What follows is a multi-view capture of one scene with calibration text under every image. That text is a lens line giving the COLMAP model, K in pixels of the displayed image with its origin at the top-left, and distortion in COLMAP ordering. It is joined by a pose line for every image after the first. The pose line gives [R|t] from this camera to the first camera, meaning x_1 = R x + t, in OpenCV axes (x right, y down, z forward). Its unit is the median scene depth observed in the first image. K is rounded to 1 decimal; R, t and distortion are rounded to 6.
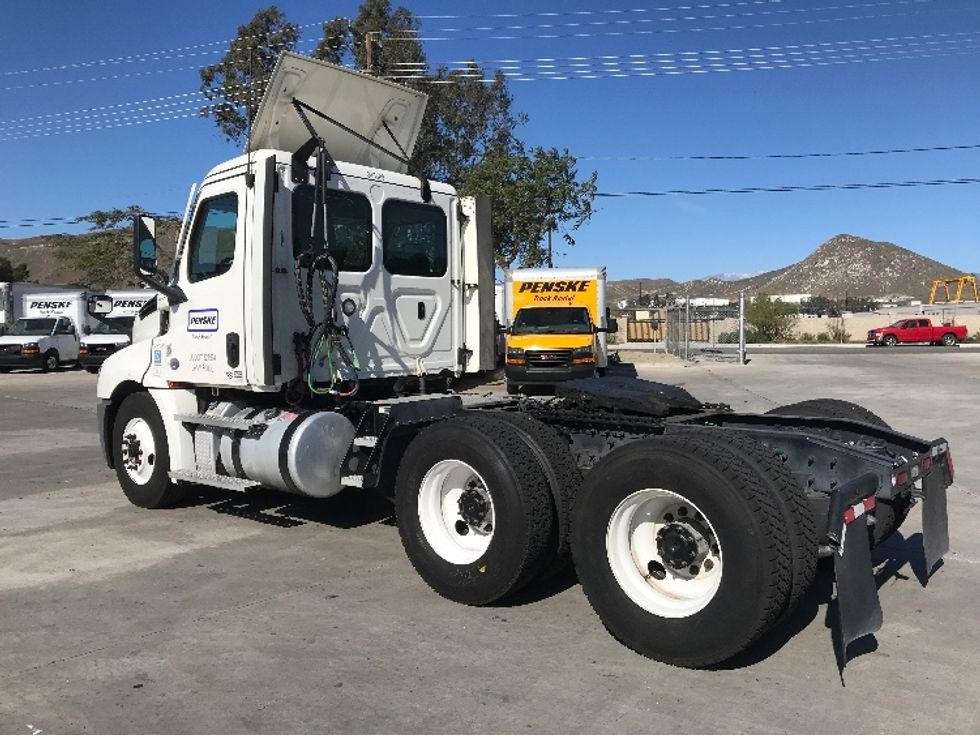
lens RADIAL K [[802.6, 0, 487.9], [0, 802.6, 363.1], [0, 0, 1]] dist [0.037852, -0.050086]
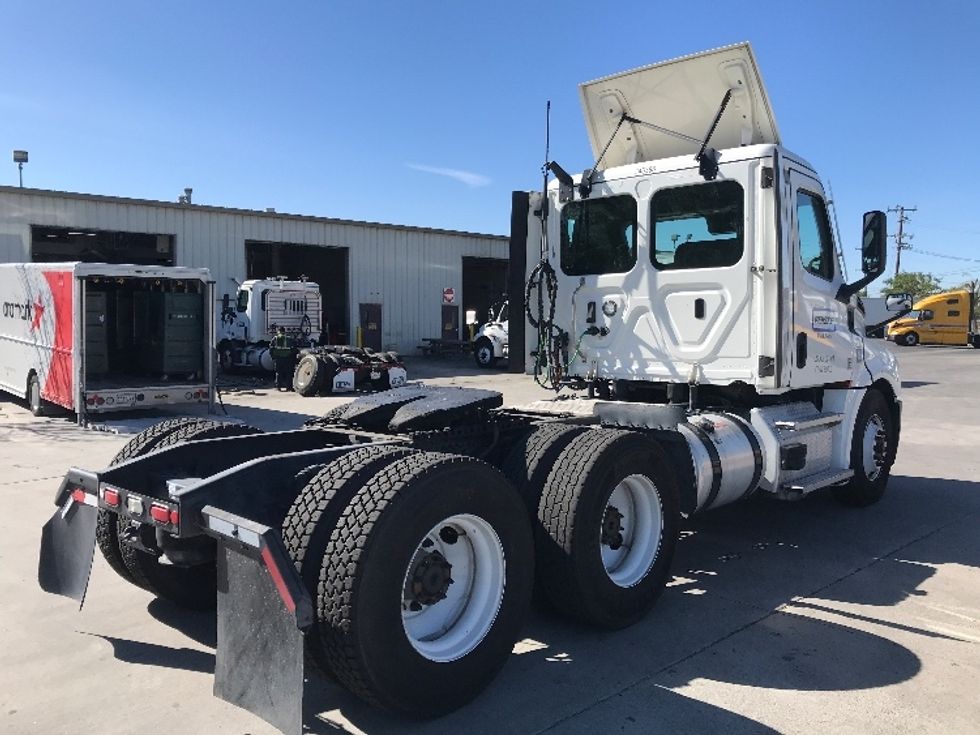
lens RADIAL K [[820.3, 0, 461.4], [0, 820.3, 328.5], [0, 0, 1]] dist [0.049954, 0.000081]
pose [[-0.075908, 0.011675, -0.997046, 0.405705], [-0.033412, 0.999340, 0.014245, -0.024194], [0.996555, 0.034394, -0.075468, 0.407265]]
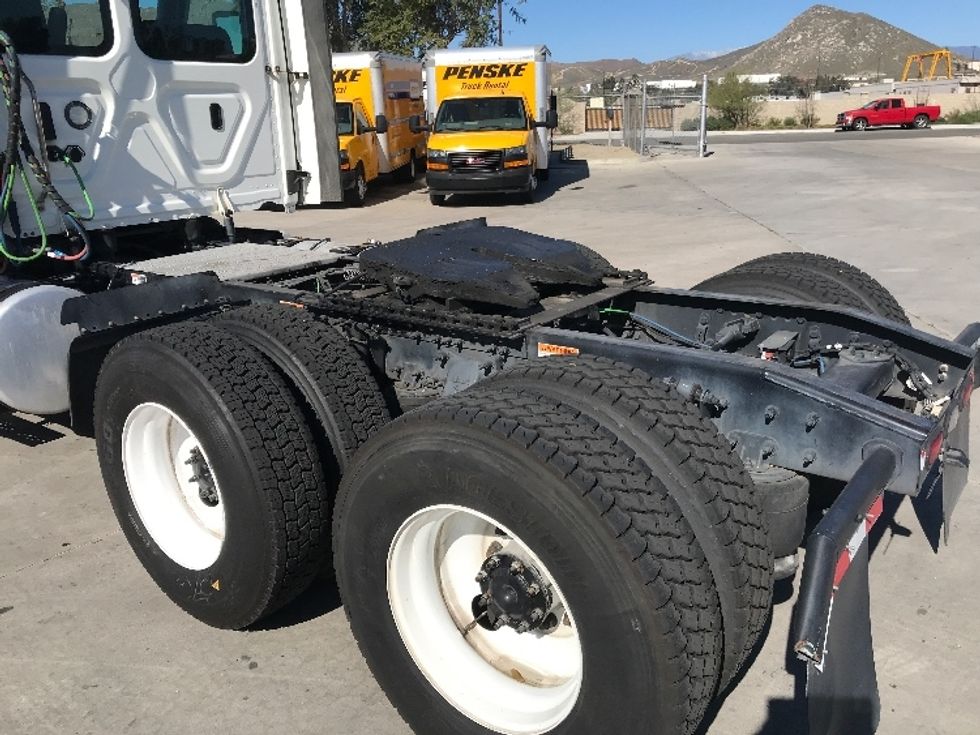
lens RADIAL K [[802.6, 0, 487.9], [0, 802.6, 363.1], [0, 0, 1]] dist [0.037852, -0.050086]
pose [[0.998536, -0.034114, 0.041980, 0.054446], [0.022516, 0.967762, 0.250857, -0.014975], [-0.049185, -0.249544, 0.967113, 0.141713]]
